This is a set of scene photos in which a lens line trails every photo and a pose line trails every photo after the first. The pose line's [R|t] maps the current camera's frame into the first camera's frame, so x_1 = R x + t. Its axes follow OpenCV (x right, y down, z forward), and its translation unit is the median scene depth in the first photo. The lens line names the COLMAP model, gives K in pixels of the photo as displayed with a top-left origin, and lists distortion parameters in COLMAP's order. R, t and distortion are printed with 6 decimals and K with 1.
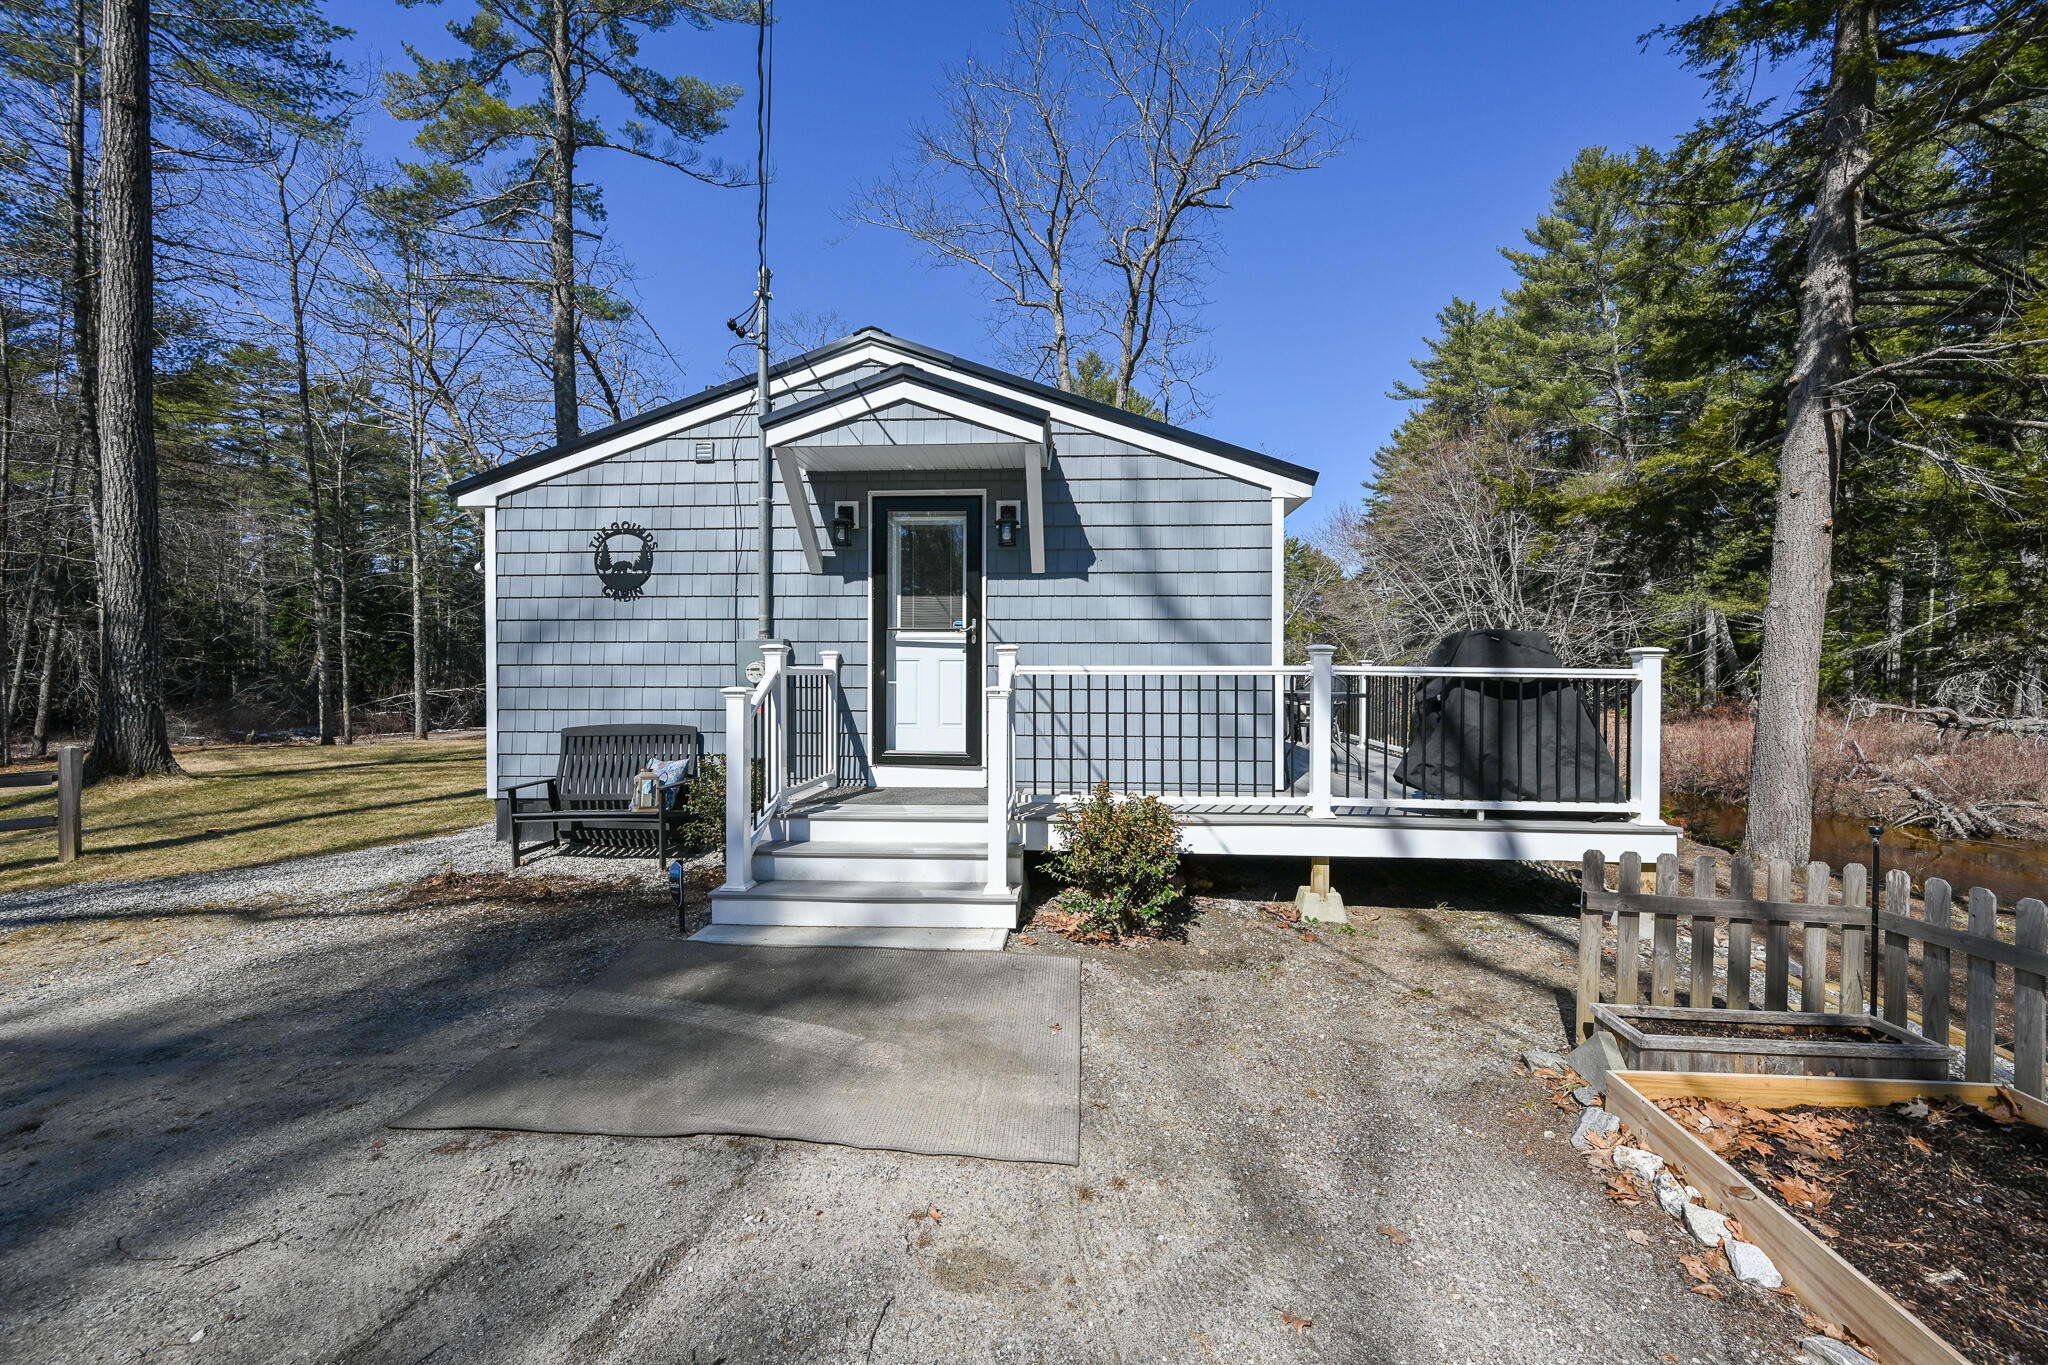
lens RADIAL K [[827.3, 0, 1009.9], [0, 827.3, 665.1], [0, 0, 1]] dist [0.000313, 0.000046]
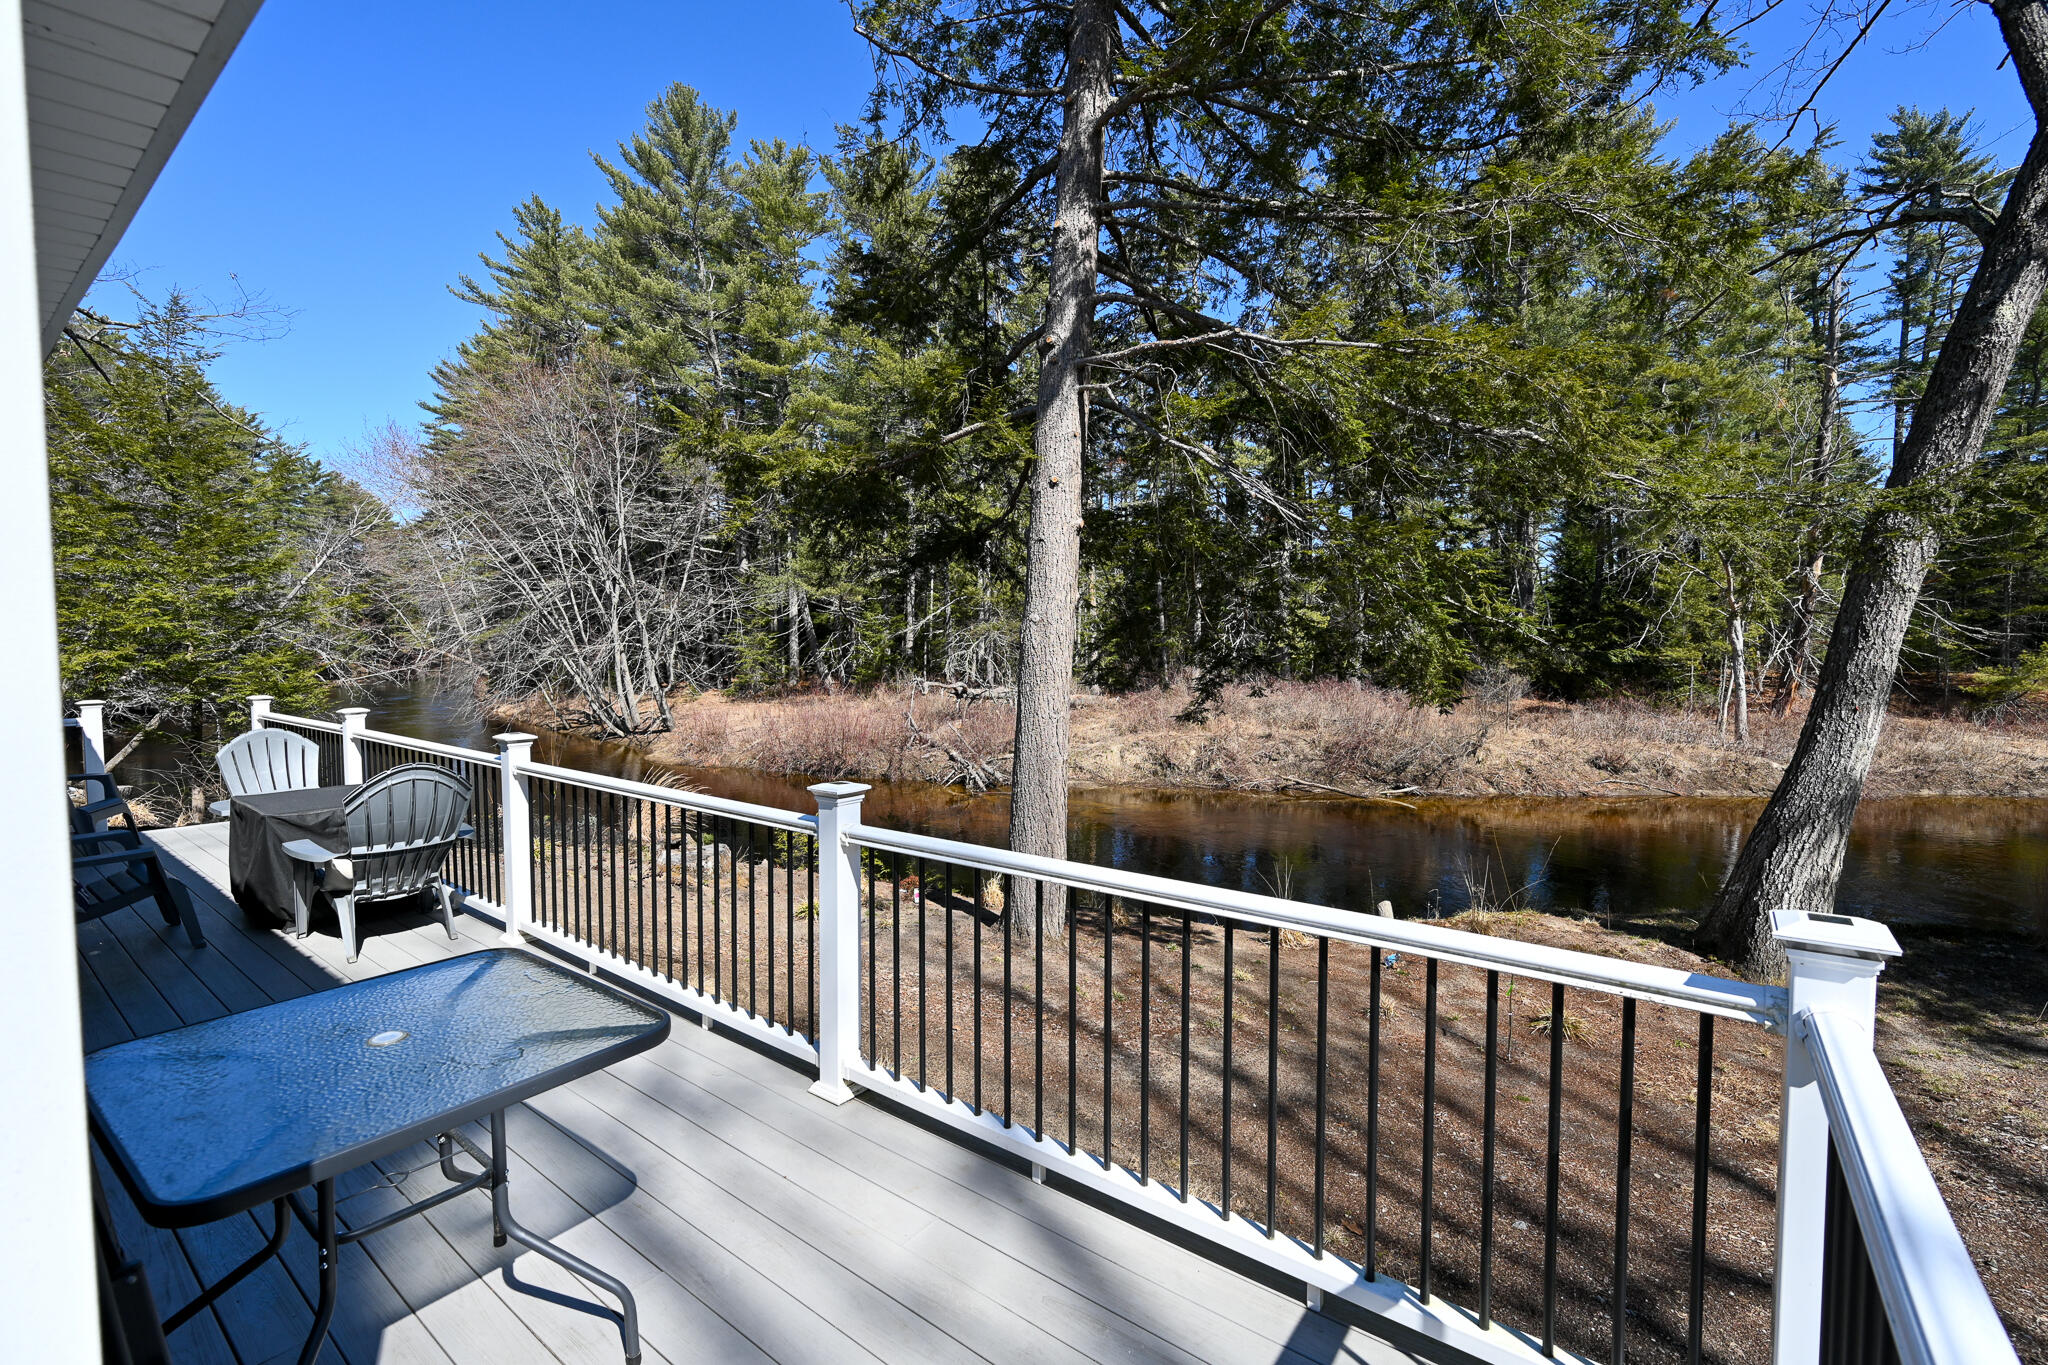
lens RADIAL K [[871.3, 0, 1024.0], [0, 871.3, 682.5], [0, 0, 1]] dist [-0.001462, 0.000017]
pose [[0.532693, -0.047200, 0.844991, 0.047394], [-0.004376, 0.998277, 0.058522, -0.014625], [-0.846297, -0.034872, 0.531568, 0.135859]]
